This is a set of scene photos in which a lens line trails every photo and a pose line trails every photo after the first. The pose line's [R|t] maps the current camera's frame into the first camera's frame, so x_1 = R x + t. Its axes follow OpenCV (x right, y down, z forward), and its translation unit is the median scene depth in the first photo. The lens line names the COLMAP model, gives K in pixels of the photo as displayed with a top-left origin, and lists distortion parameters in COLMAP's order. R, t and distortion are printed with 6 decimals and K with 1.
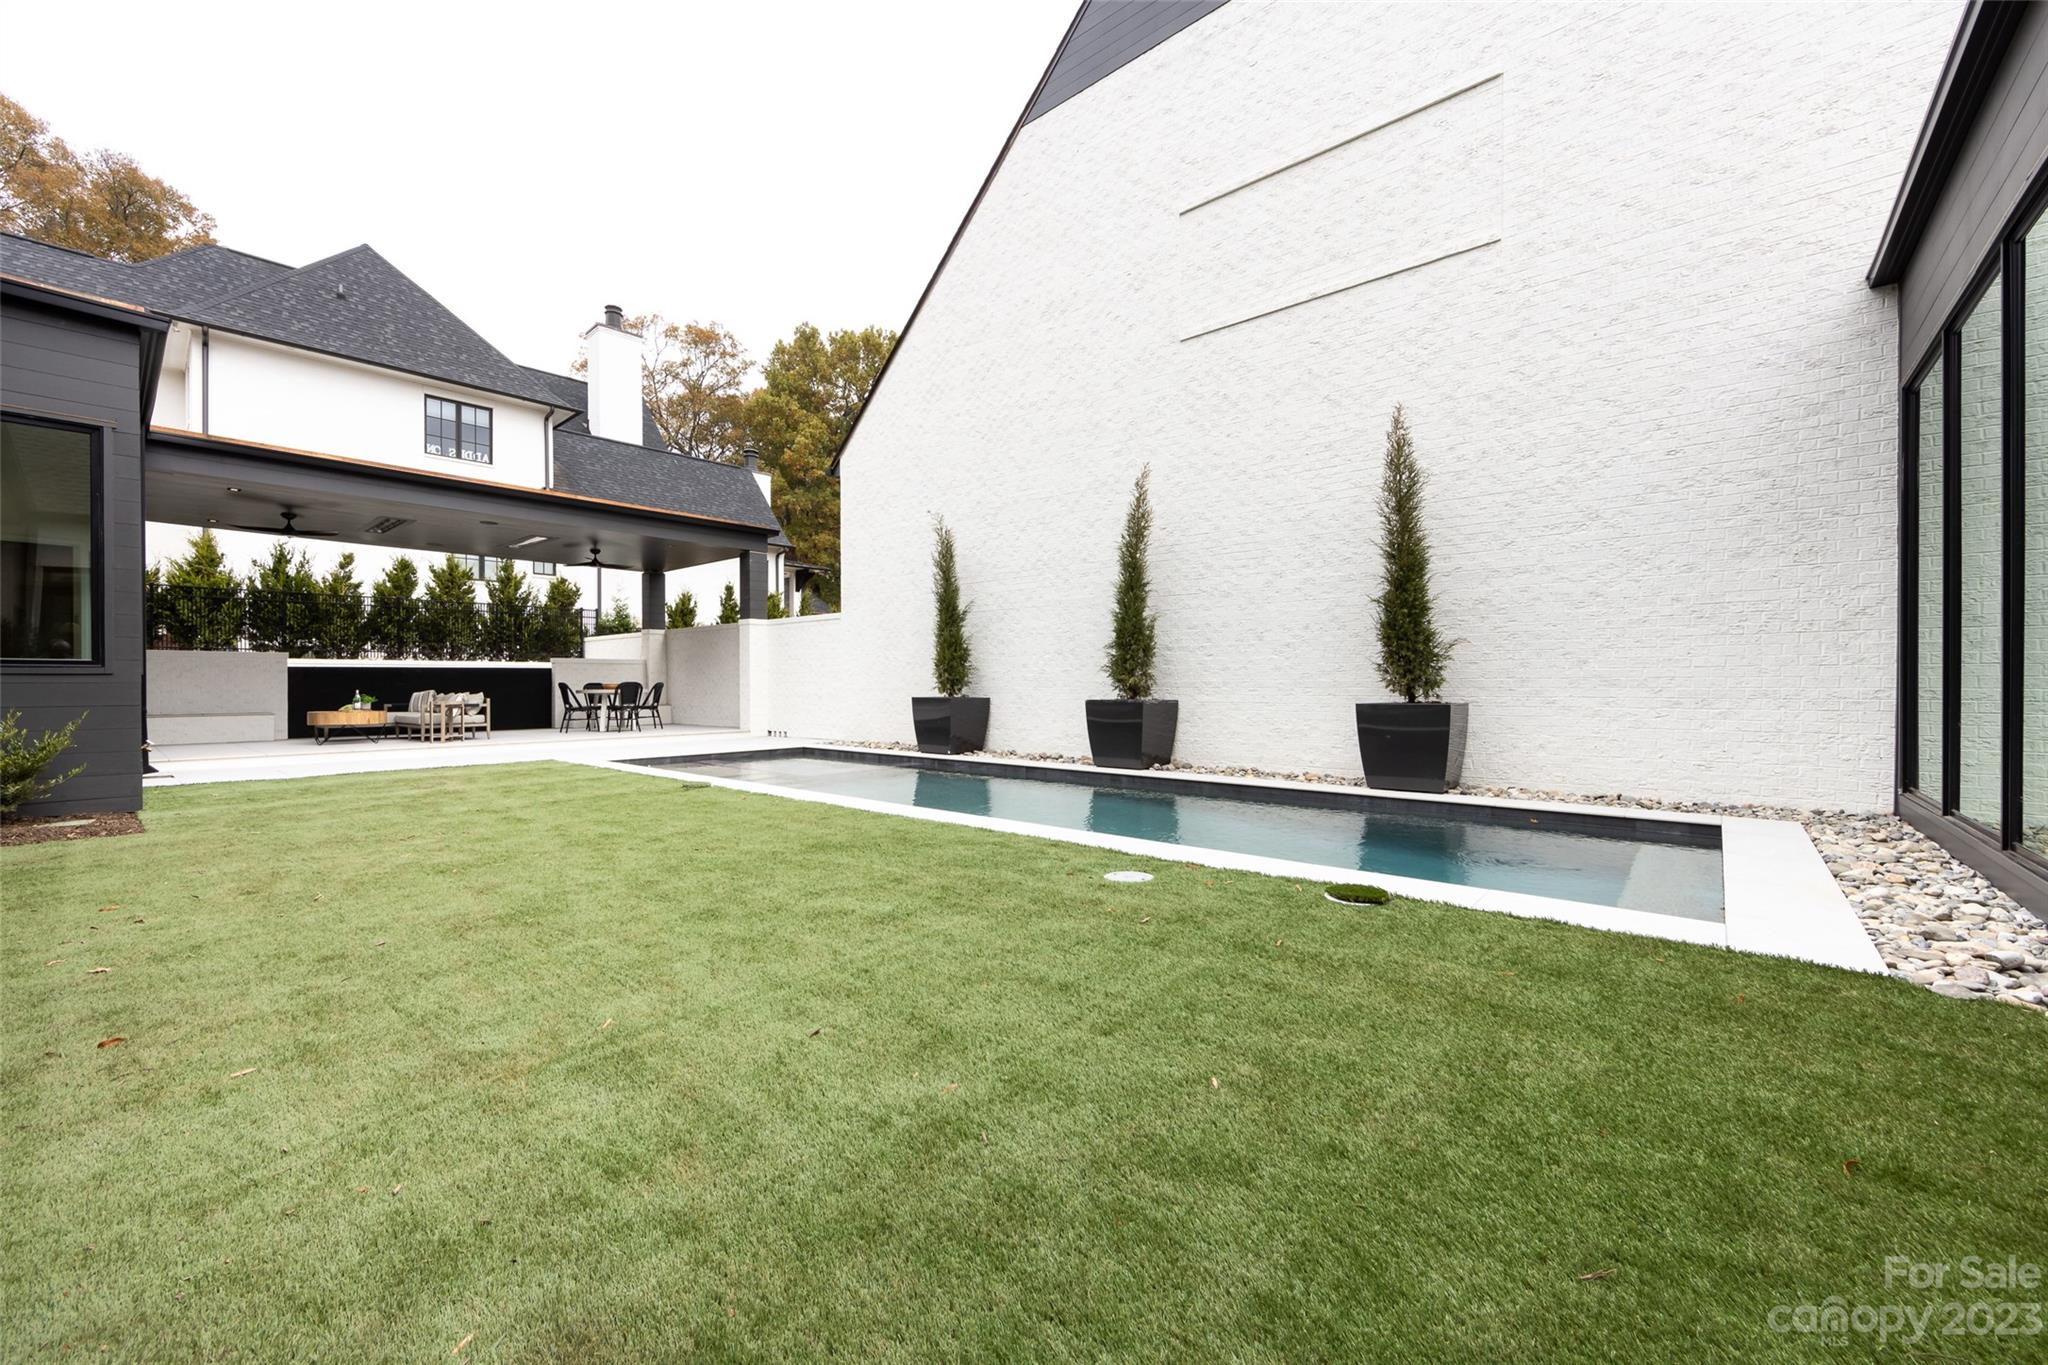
lens RADIAL K [[777.1, 0, 1007.5], [0, 777.1, 679.6], [0, 0, 1]] dist [-0.005055, 0.000353]
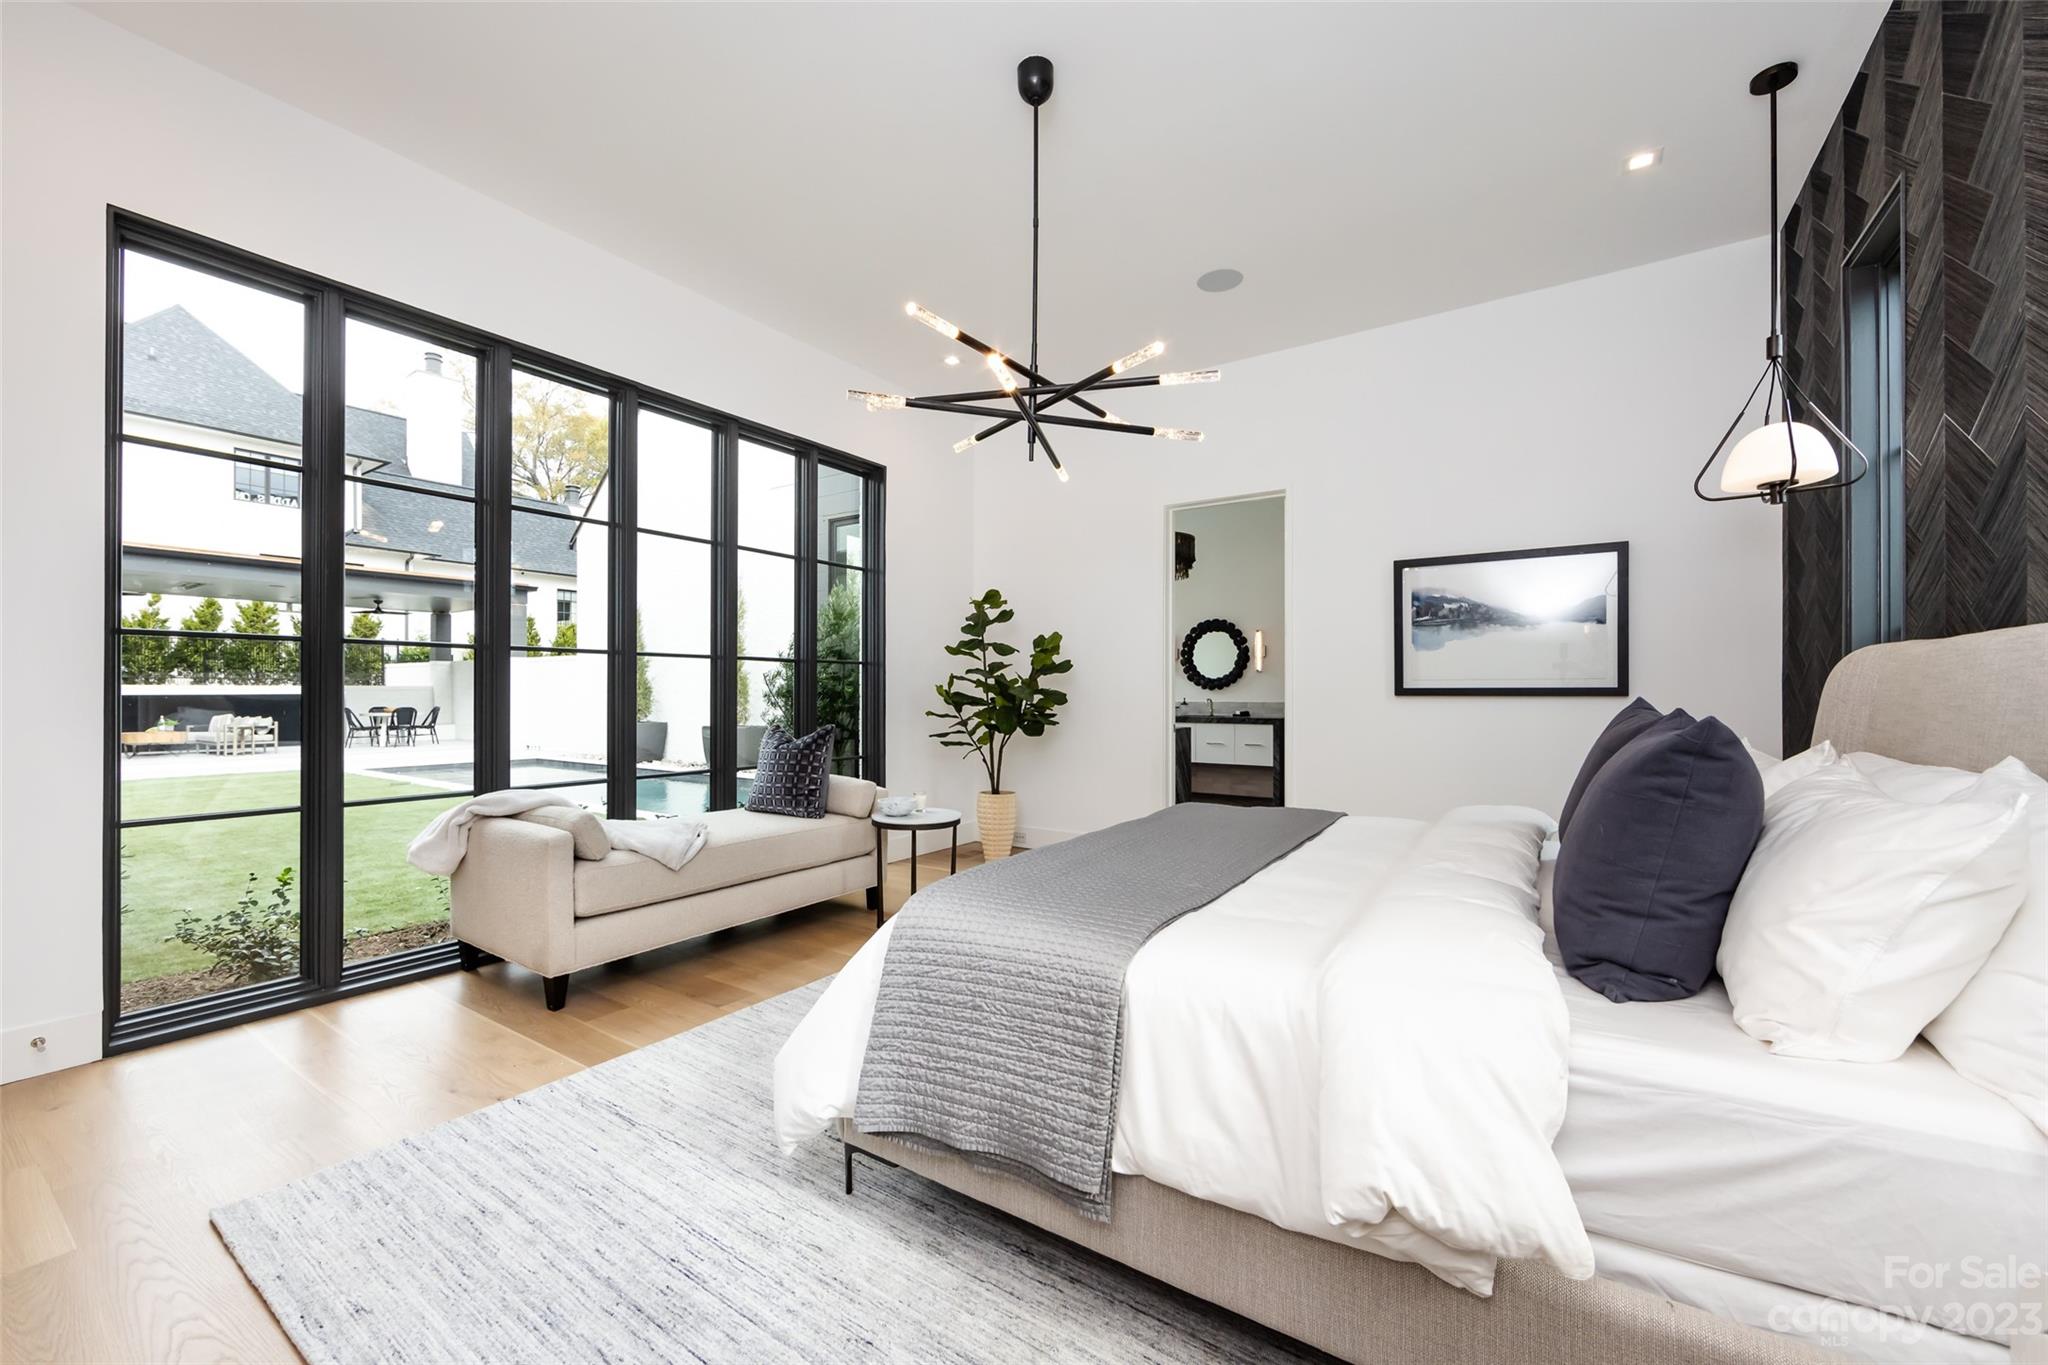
lens RADIAL K [[809.6, 0, 1024.1], [0, 809.6, 684.9], [0, 0, 1]] dist [-0.003985, -0.000814]
pose [[0.993193, 0.004929, 0.116375, 0.296782], [-0.004219, 0.999971, -0.006347, -0.024357], [-0.116403, 0.005813, 0.993185, -0.344491]]
